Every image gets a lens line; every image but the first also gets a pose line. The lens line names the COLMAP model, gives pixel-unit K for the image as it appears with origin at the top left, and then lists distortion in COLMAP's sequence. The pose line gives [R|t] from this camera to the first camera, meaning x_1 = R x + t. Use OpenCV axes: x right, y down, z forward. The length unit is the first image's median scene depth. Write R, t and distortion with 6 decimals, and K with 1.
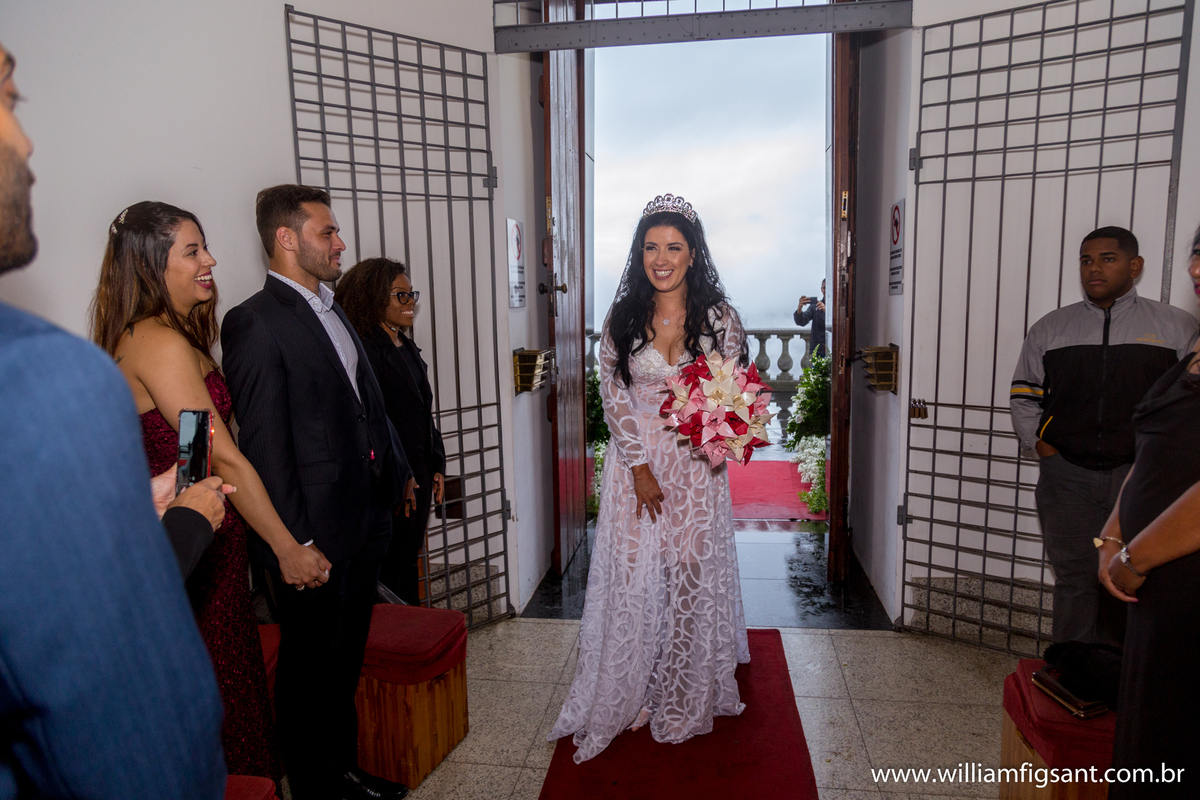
lens RADIAL K [[759.8, 0, 601.9], [0, 759.8, 403.7], [0, 0, 1]] dist [-0.003525, -0.001820]
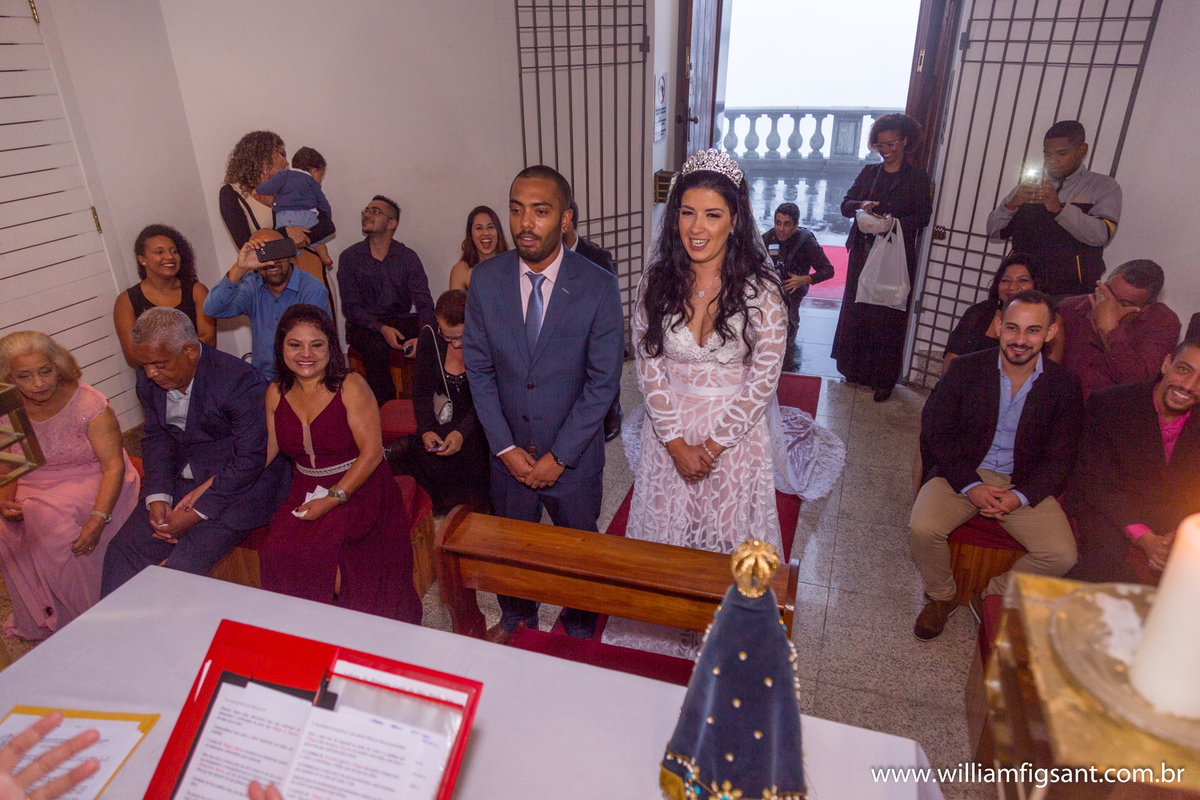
lens RADIAL K [[759.8, 0, 601.9], [0, 759.8, 403.7], [0, 0, 1]] dist [-0.003525, -0.001820]
pose [[0.981966, 0.088542, -0.167044, 0.064468], [-0.032819, 0.949972, 0.310607, -0.103489], [0.186189, -0.299523, 0.935745, -0.498173]]
